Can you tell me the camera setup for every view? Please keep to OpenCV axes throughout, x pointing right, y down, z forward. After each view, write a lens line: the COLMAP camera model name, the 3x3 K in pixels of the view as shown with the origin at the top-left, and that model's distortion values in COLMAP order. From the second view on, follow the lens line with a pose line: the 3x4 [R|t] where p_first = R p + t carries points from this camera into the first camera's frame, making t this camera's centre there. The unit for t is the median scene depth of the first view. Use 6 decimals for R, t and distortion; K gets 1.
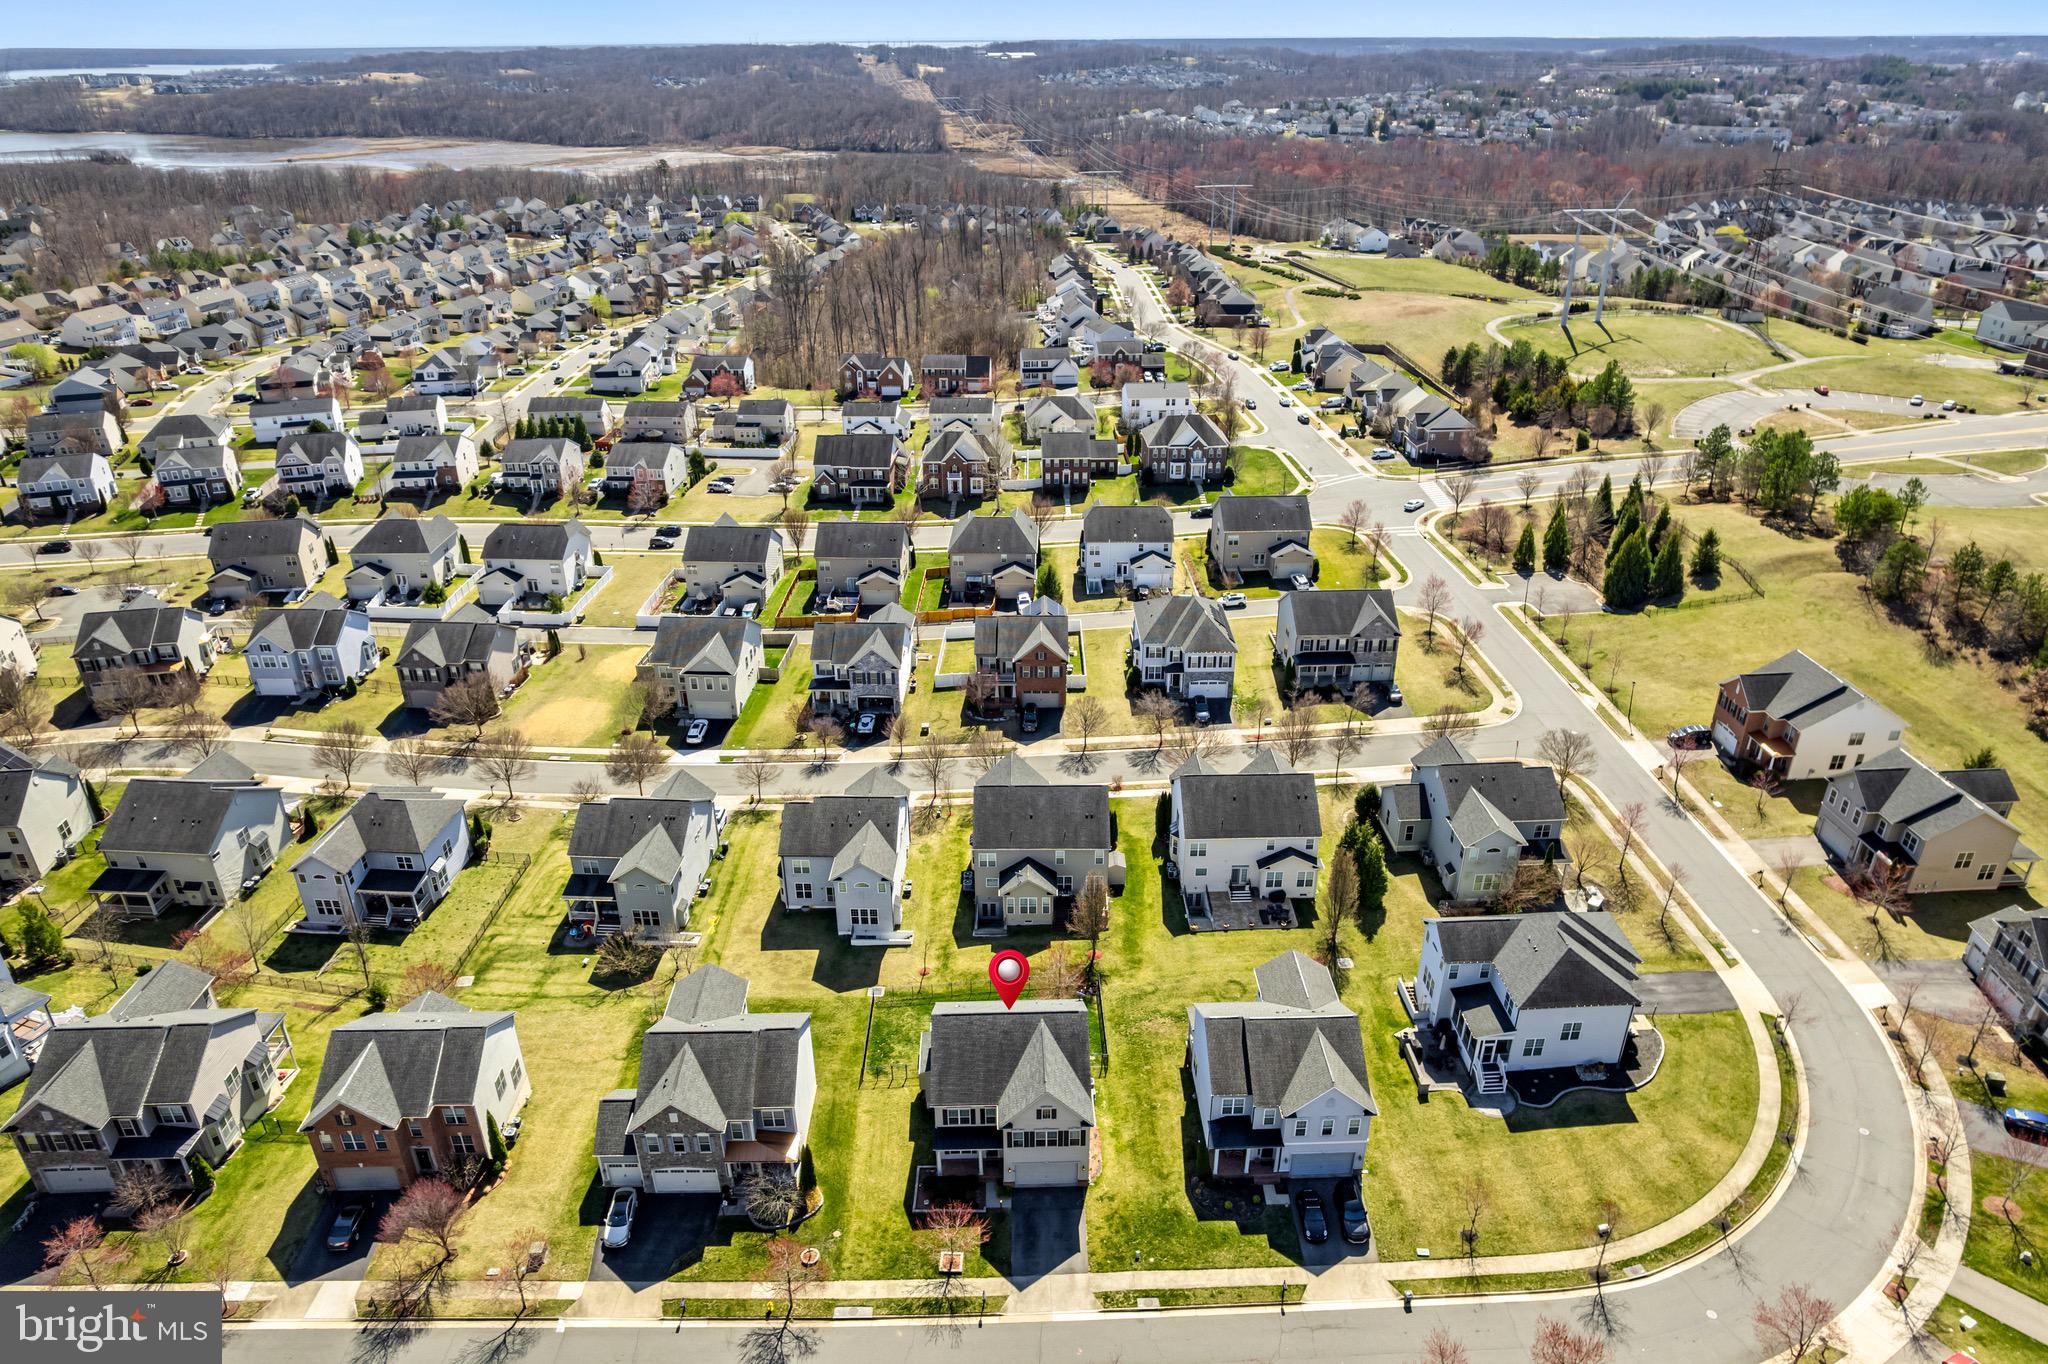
lens RADIAL K [[1322.1, 0, 1043.4], [0, 1322.1, 677.4], [0, 0, 1]] dist [-0.082003, 0.076310]
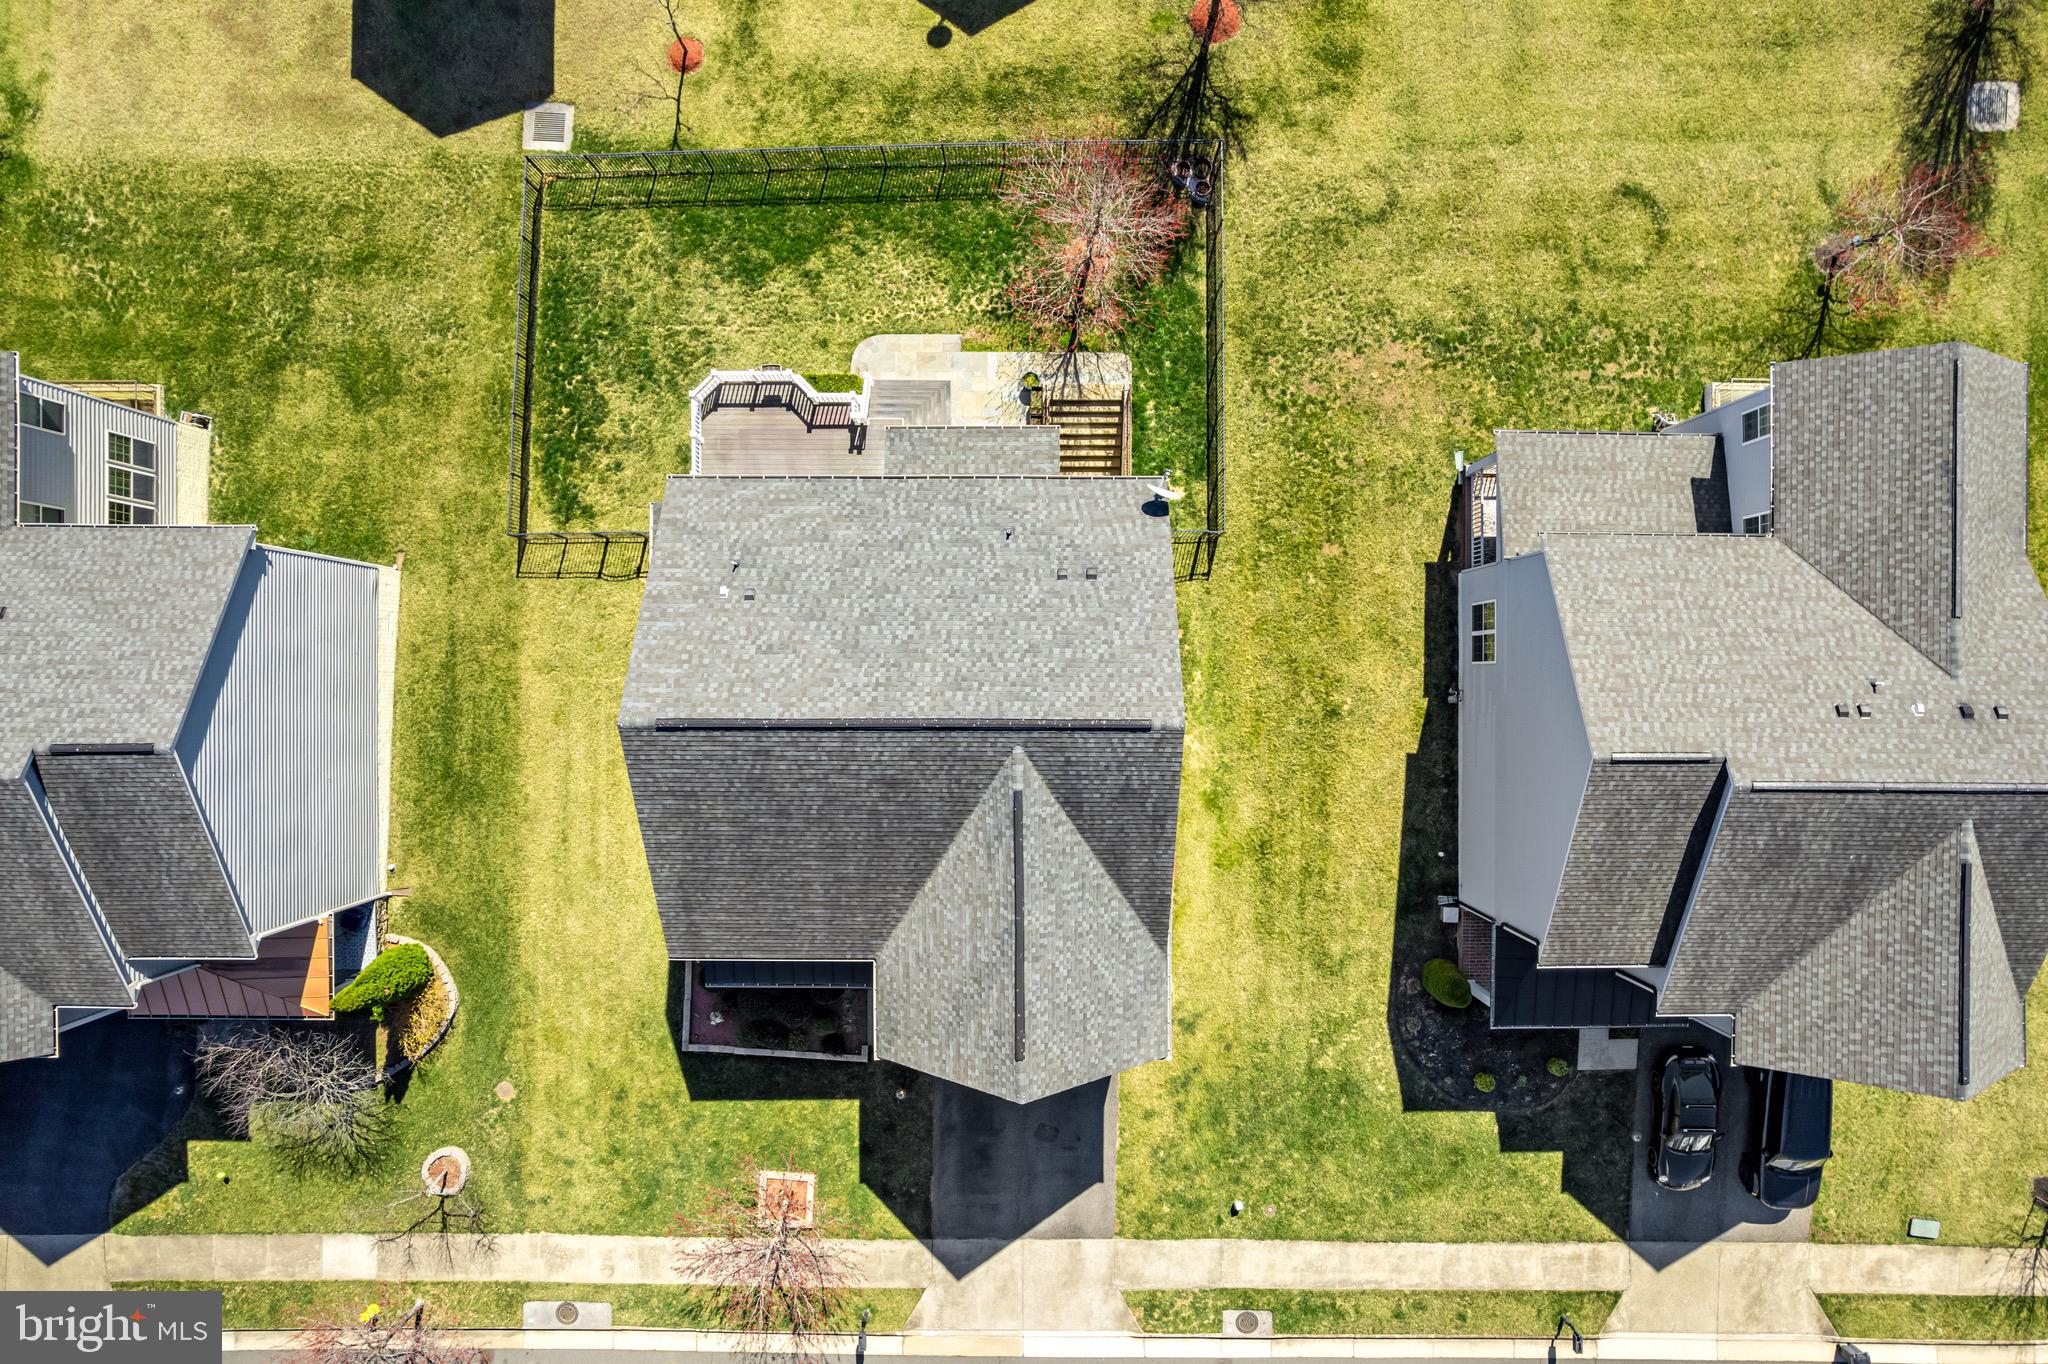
lens RADIAL K [[1322.1, 0, 1043.4], [0, 1322.1, 677.4], [0, 0, 1]] dist [-0.082003, 0.076310]
pose [[0.999297, 0.036886, 0.006639, 0.001264], [-0.022126, 0.437661, 0.898868, 0.000706], [0.030250, -0.898383, 0.438170, 0.567790]]
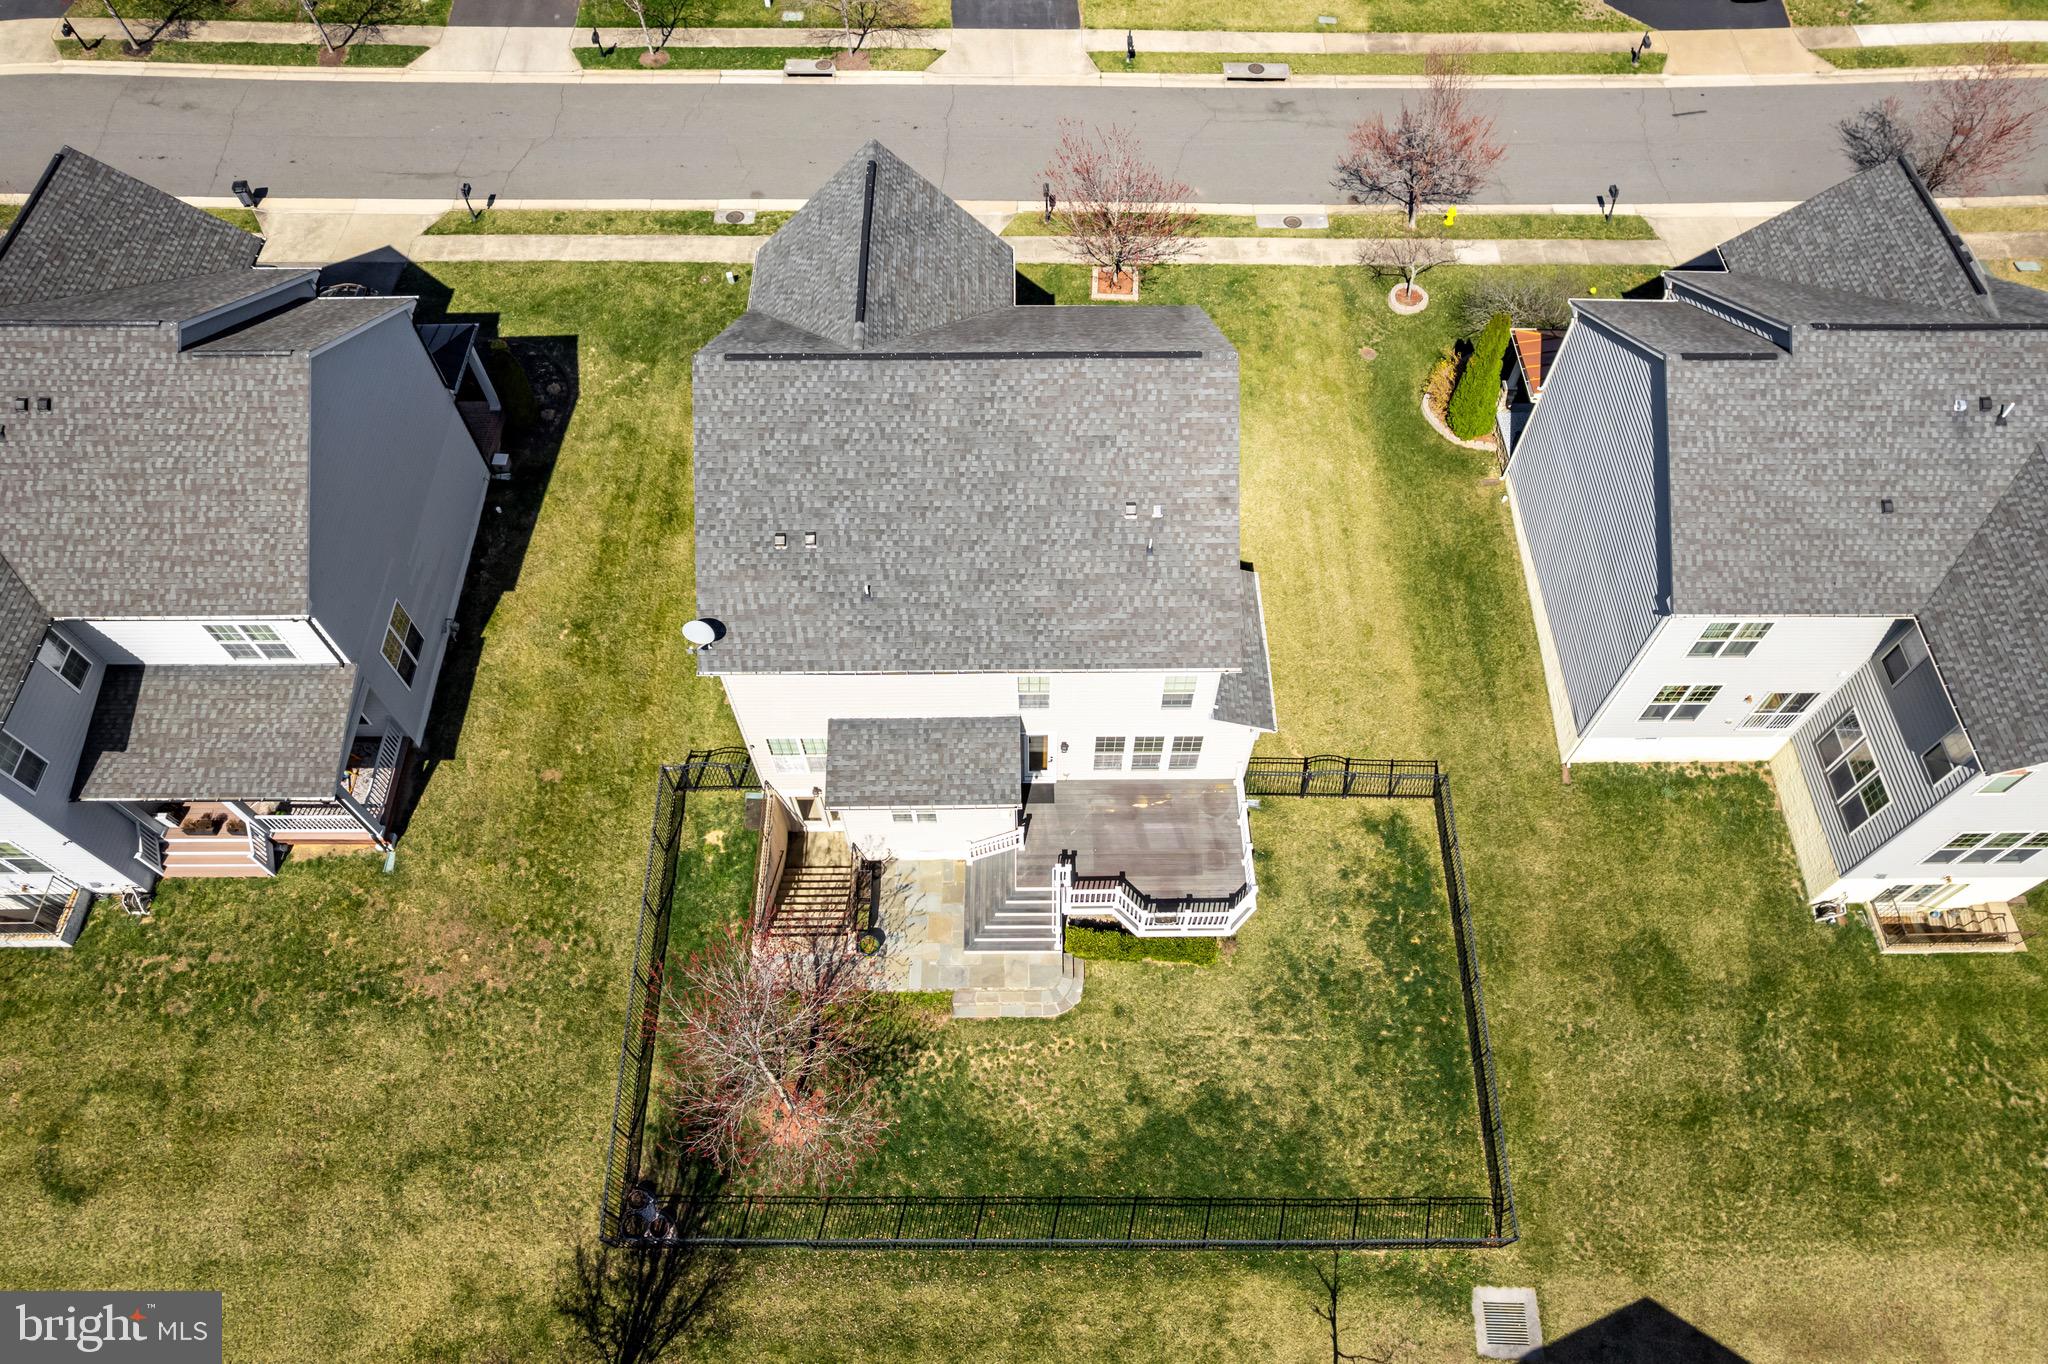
lens RADIAL K [[1322.1, 0, 1043.4], [0, 1322.1, 677.4], [0, 0, 1]] dist [-0.082003, 0.076310]
pose [[-0.999745, -0.022333, 0.003306, -0.028443], [0.001097, 0.098237, 0.995162, -0.015198], [-0.022550, 0.994912, -0.098188, 0.699932]]
